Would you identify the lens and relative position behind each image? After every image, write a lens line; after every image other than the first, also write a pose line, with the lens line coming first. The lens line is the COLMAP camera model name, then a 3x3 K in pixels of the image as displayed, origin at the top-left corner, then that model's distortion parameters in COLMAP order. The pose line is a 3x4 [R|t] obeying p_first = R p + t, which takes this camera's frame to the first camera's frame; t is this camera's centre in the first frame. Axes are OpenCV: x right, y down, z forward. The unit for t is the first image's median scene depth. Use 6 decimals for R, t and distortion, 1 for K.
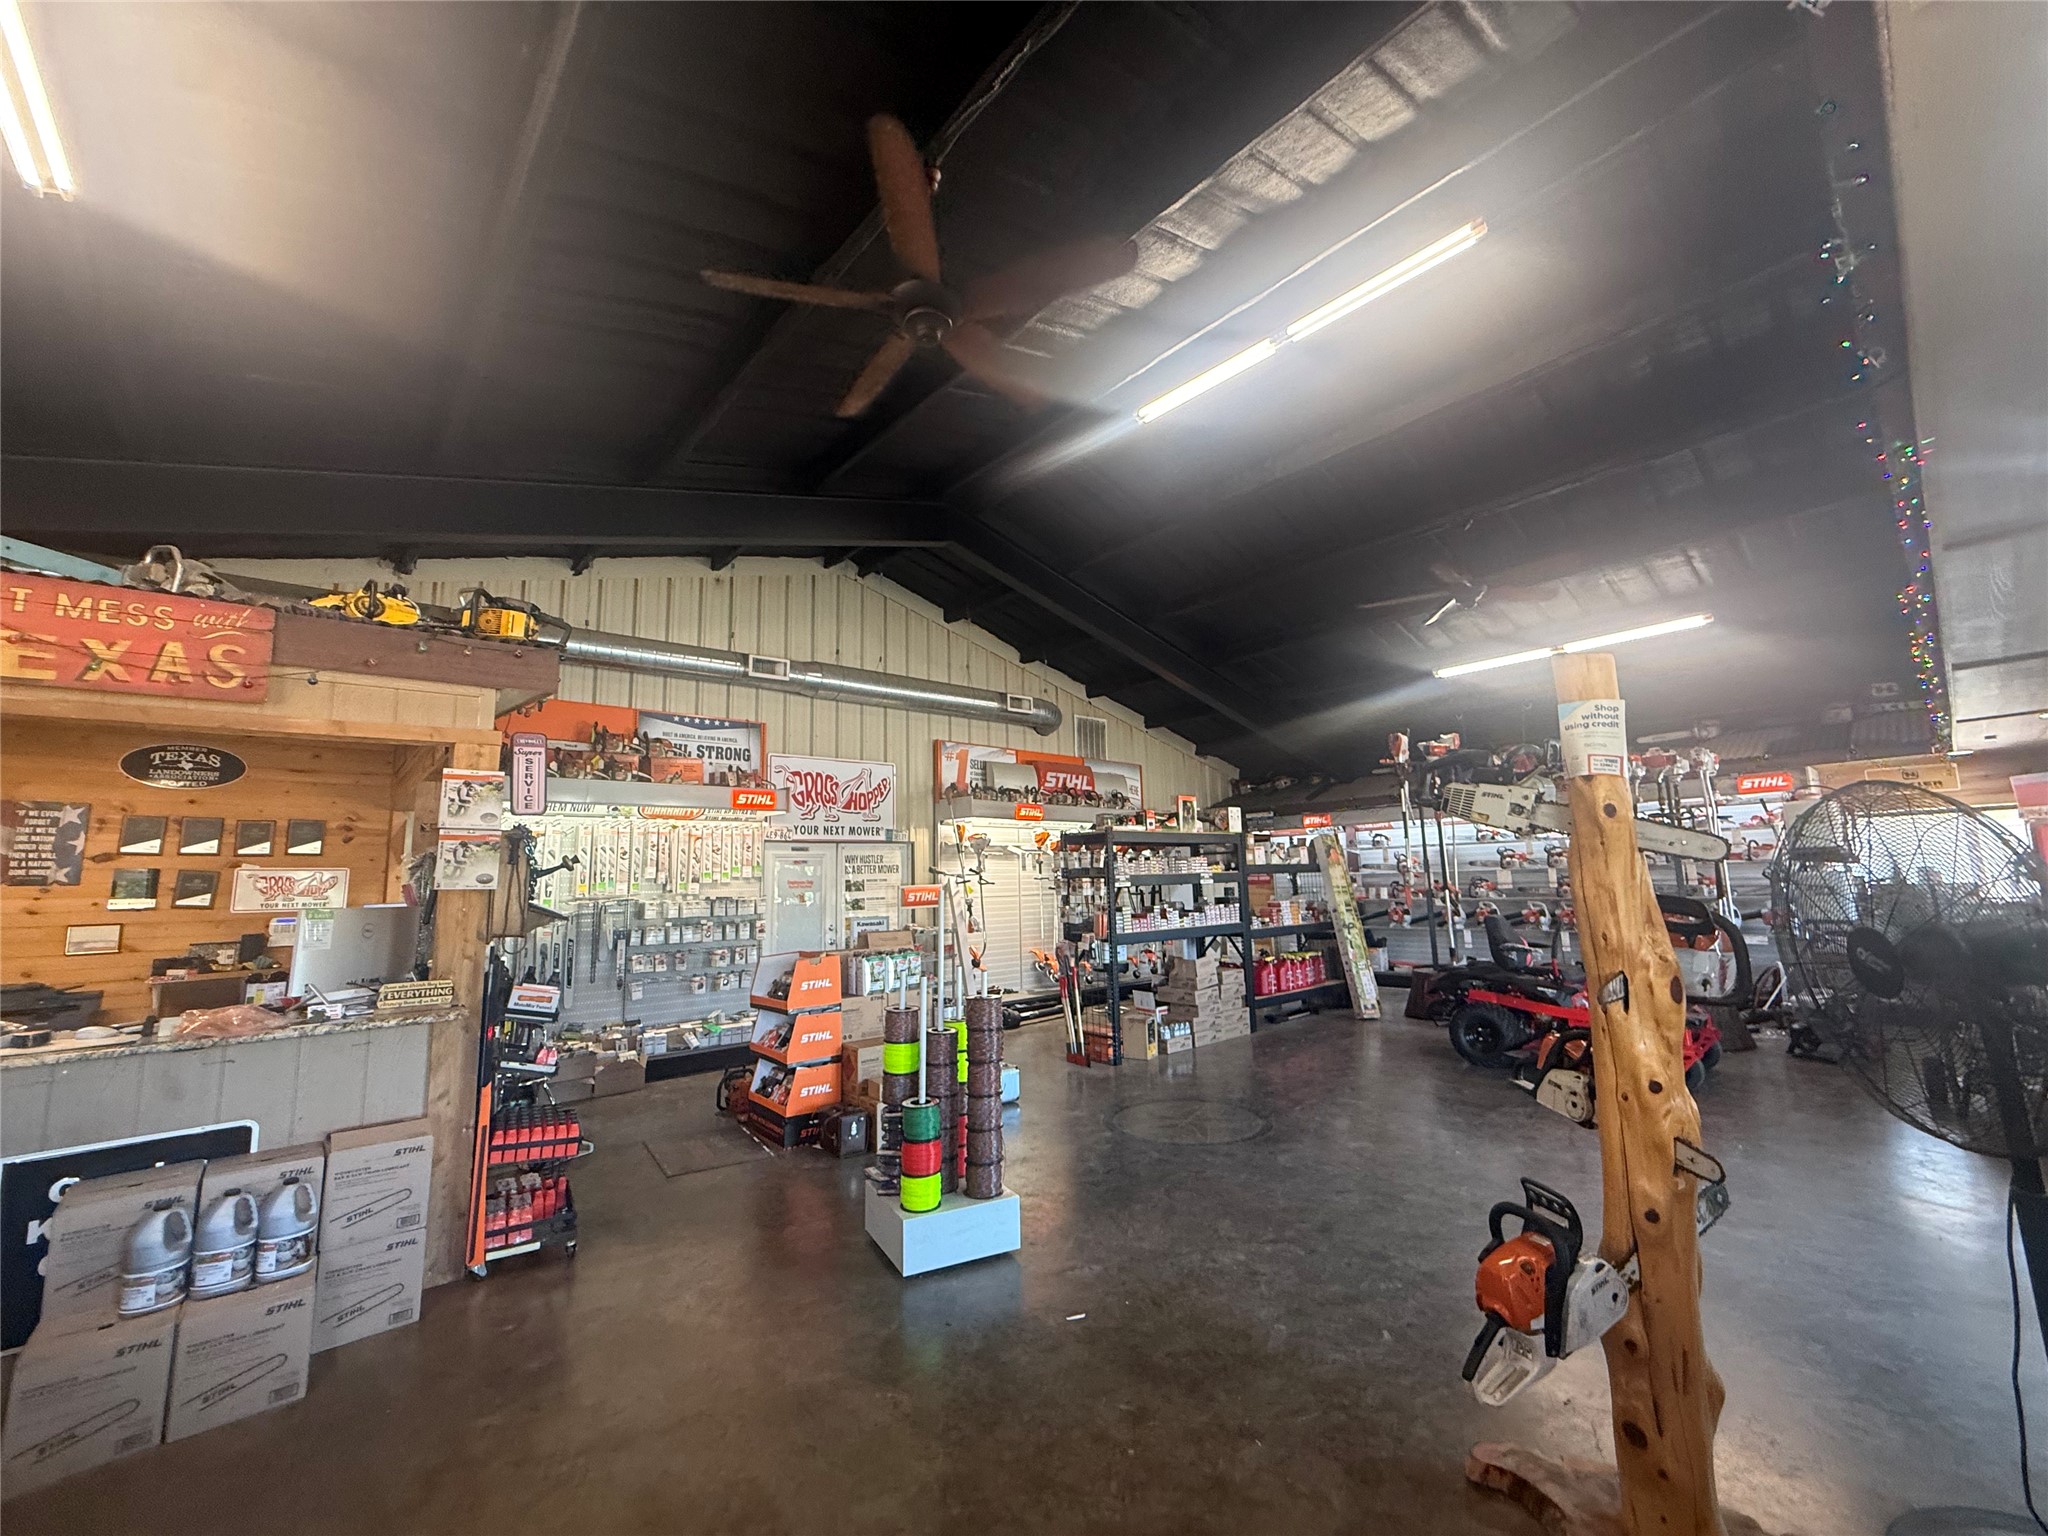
lens RADIAL K [[819.9, 0, 1017.8], [0, 819.9, 765.0], [0, 0, 1]] dist [-0.001081, 0.000290]
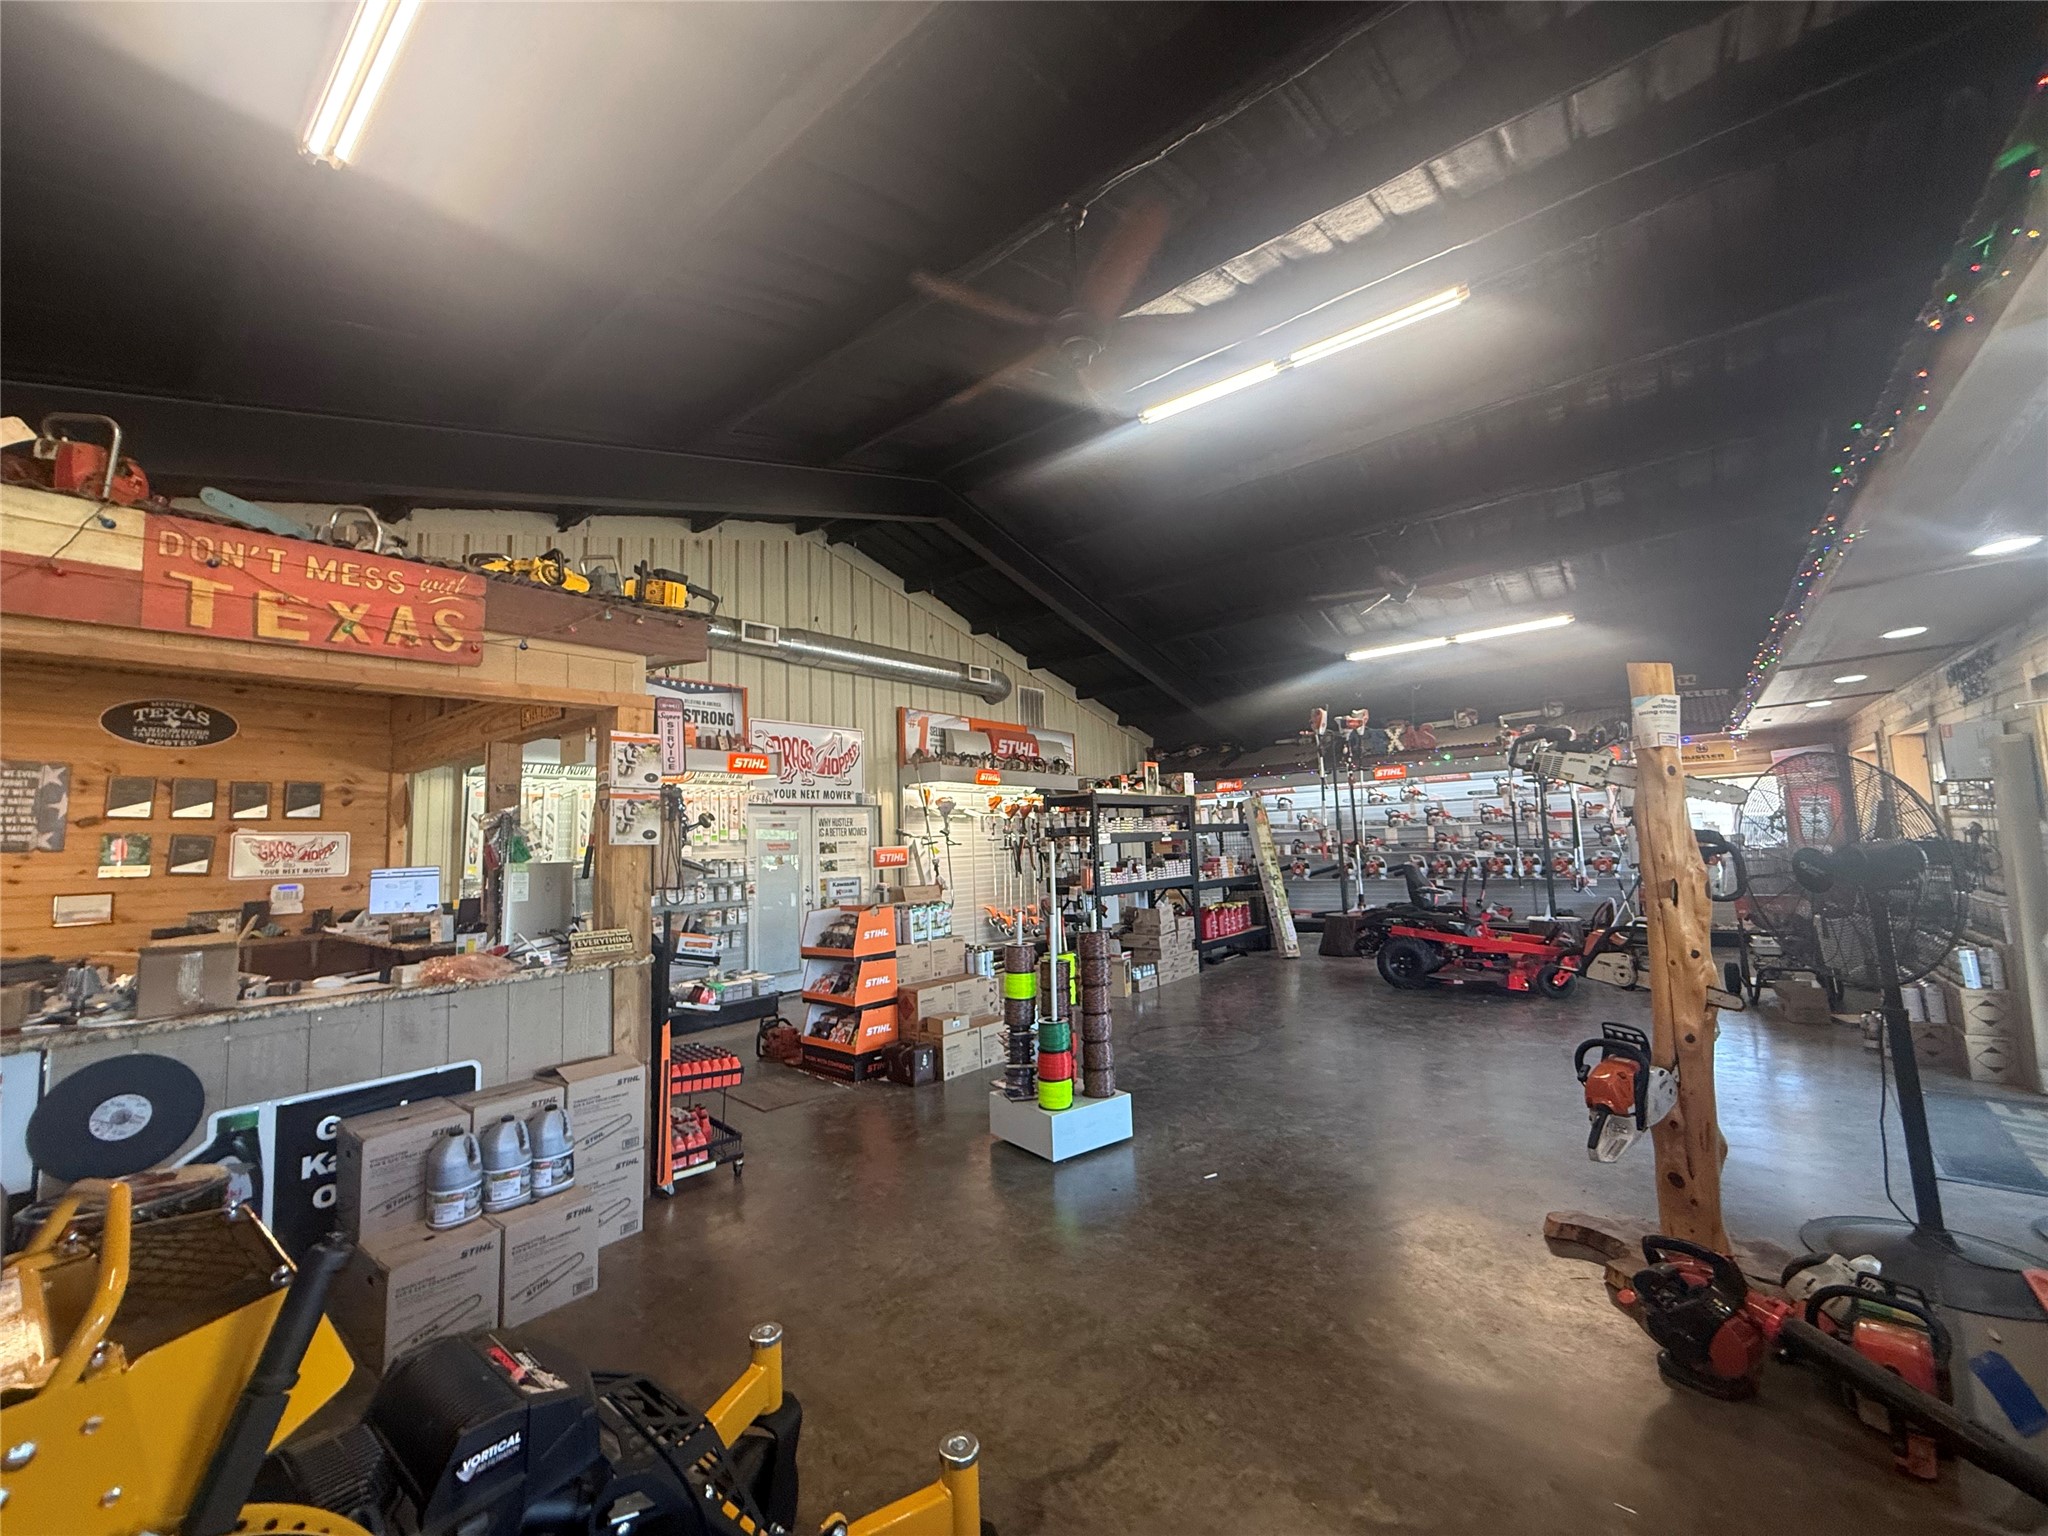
lens RADIAL K [[819.9, 0, 1018.0], [0, 819.9, 765.0], [0, 0, 1]] dist [-0.001081, 0.000290]
pose [[0.985004, 0.004891, 0.172464, -0.178665], [-0.011770, 0.999174, 0.038882, 0.000442], [-0.172131, -0.040329, 0.984248, -0.063842]]
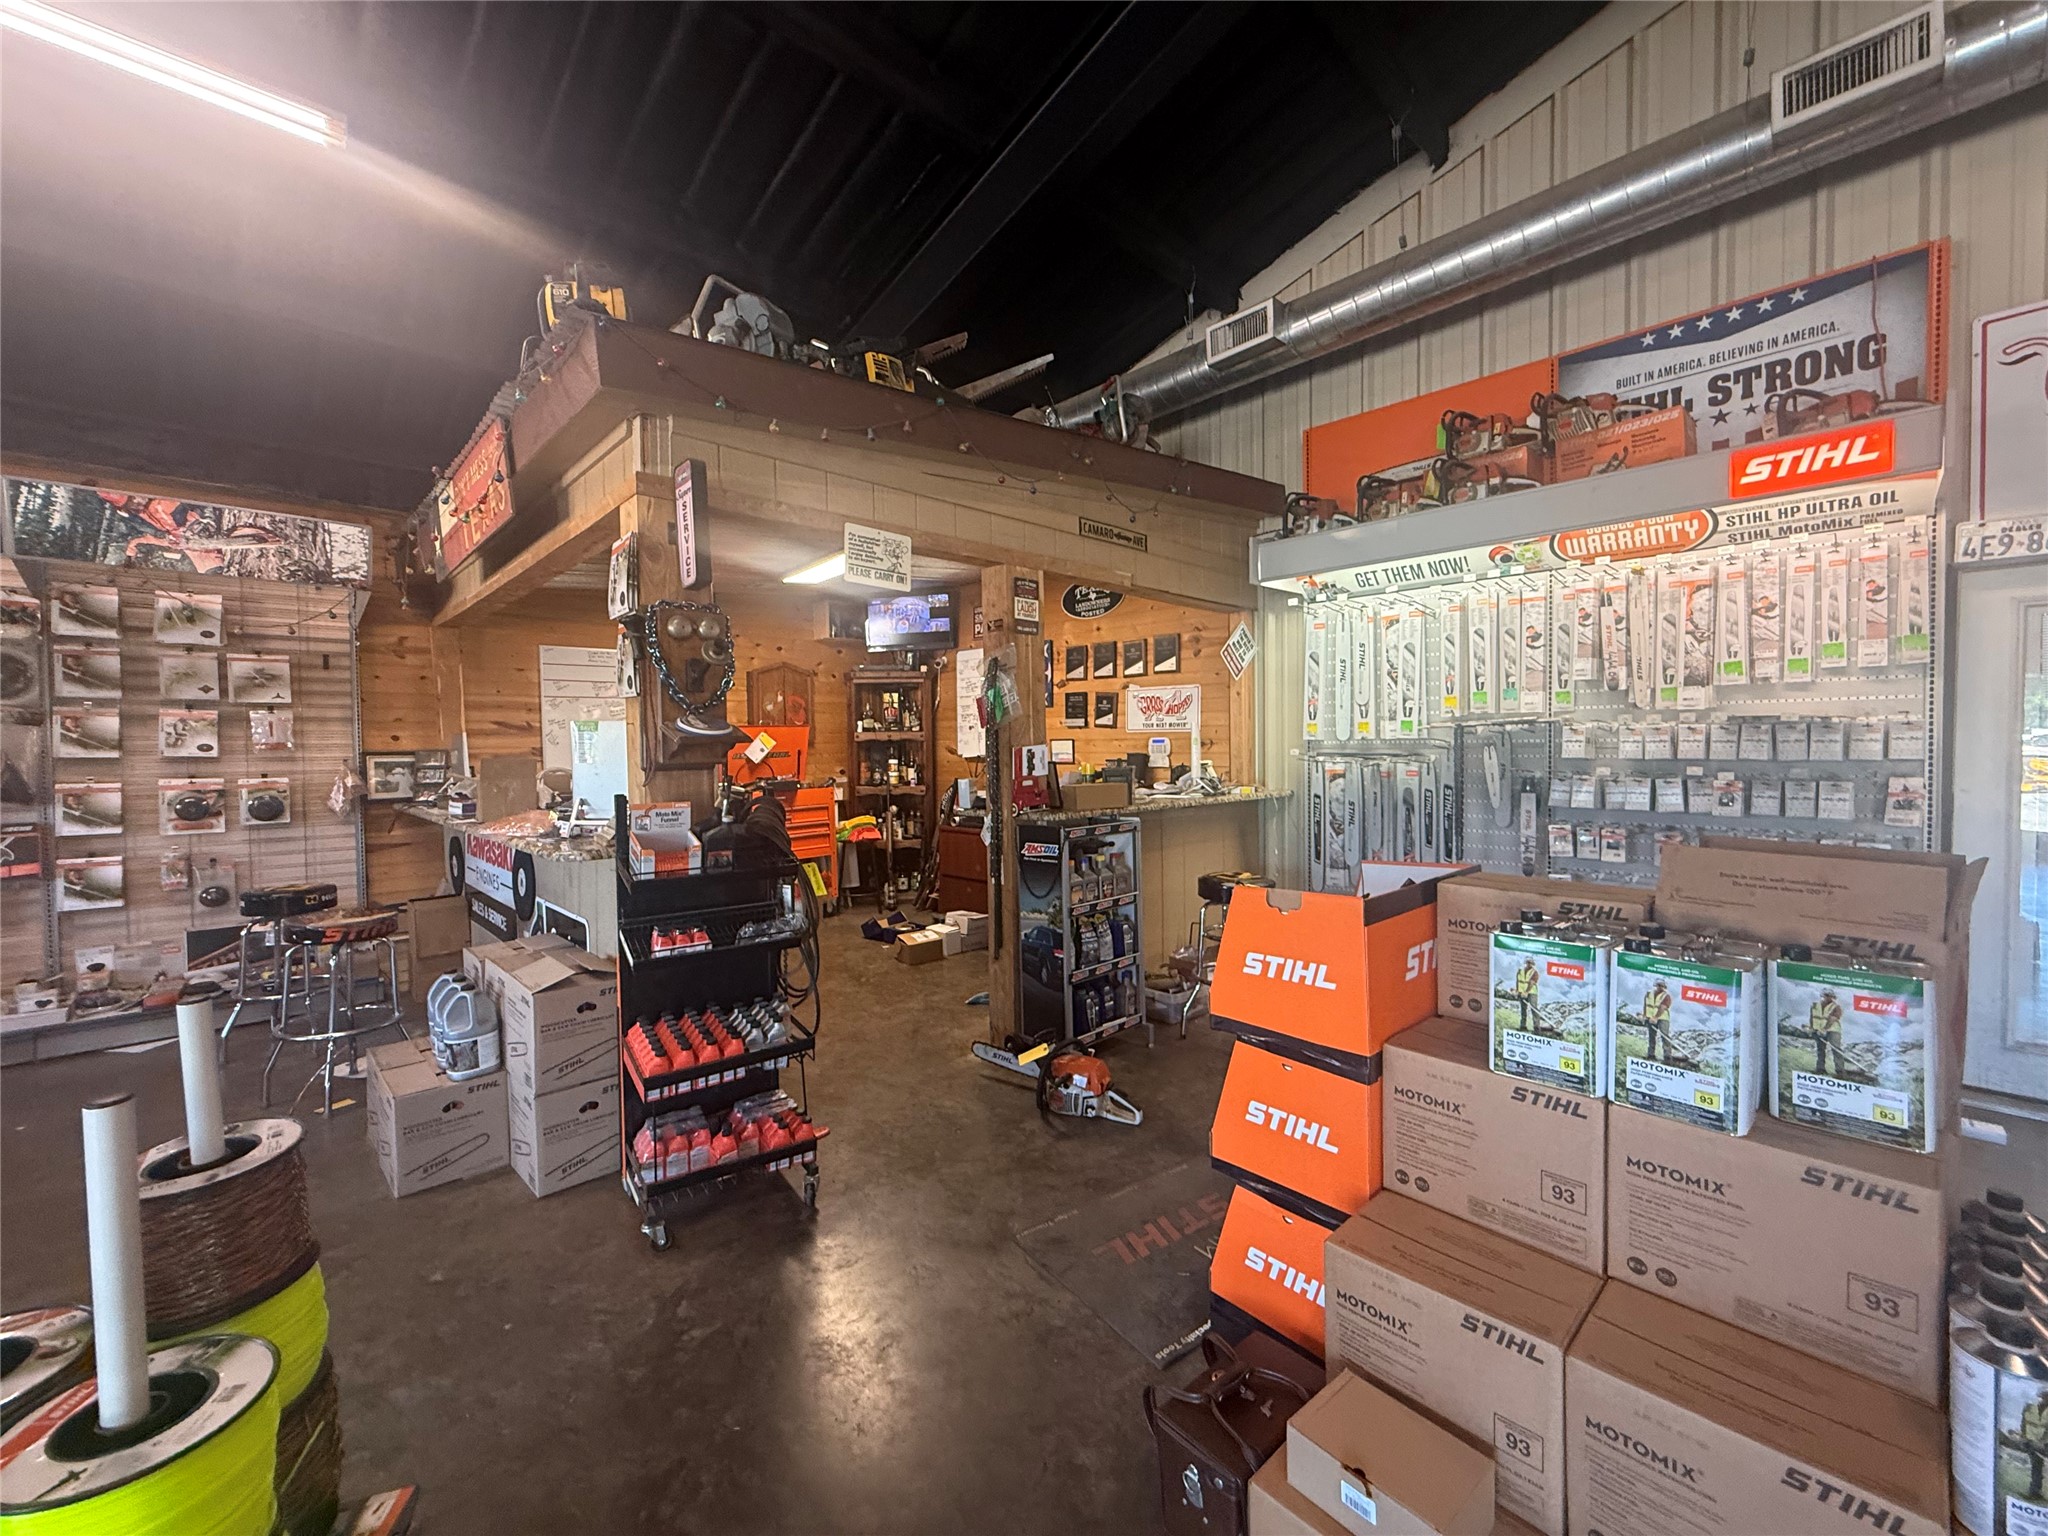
lens RADIAL K [[819.9, 0, 1018.4], [0, 819.9, 765.4], [0, 0, 1]] dist [-0.001081, 0.000290]
pose [[0.047115, 0.053927, -0.997433, 0.049750], [0.153268, 0.986327, 0.060566, 0.108469], [0.987061, -0.155728, 0.038205, 0.642287]]
